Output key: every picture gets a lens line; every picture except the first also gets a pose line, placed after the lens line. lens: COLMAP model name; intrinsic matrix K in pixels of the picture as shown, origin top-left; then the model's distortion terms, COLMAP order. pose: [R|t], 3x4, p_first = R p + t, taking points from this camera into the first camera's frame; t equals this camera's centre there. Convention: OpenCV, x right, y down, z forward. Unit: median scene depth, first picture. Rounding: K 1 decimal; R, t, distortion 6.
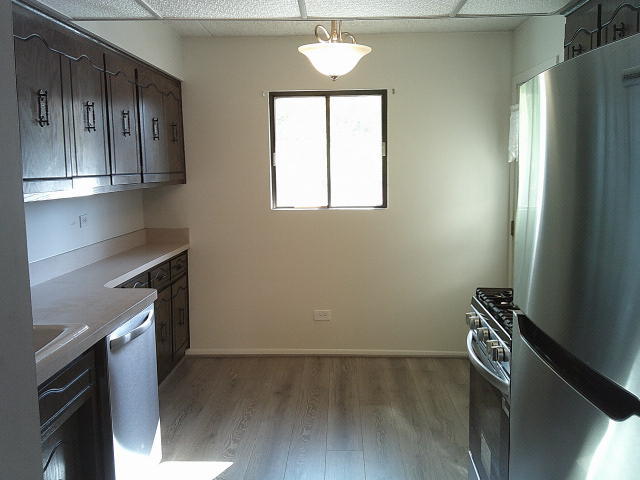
lens RADIAL K [[654.7, 0, 310.4], [0, 654.7, 237.6], [0, 0, 1]] dist [0.166313, -0.407271]
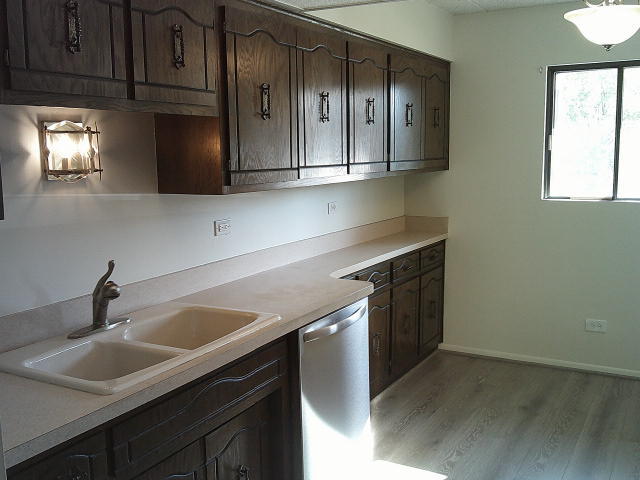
lens RADIAL K [[654.7, 0, 310.4], [0, 654.7, 237.6], [0, 0, 1]] dist [0.166313, -0.407271]
pose [[0.889839, 0.056669, -0.452742, 0.089018], [-0.043489, 0.998274, 0.039478, -0.017318], [0.454198, -0.015440, 0.890767, 0.074284]]
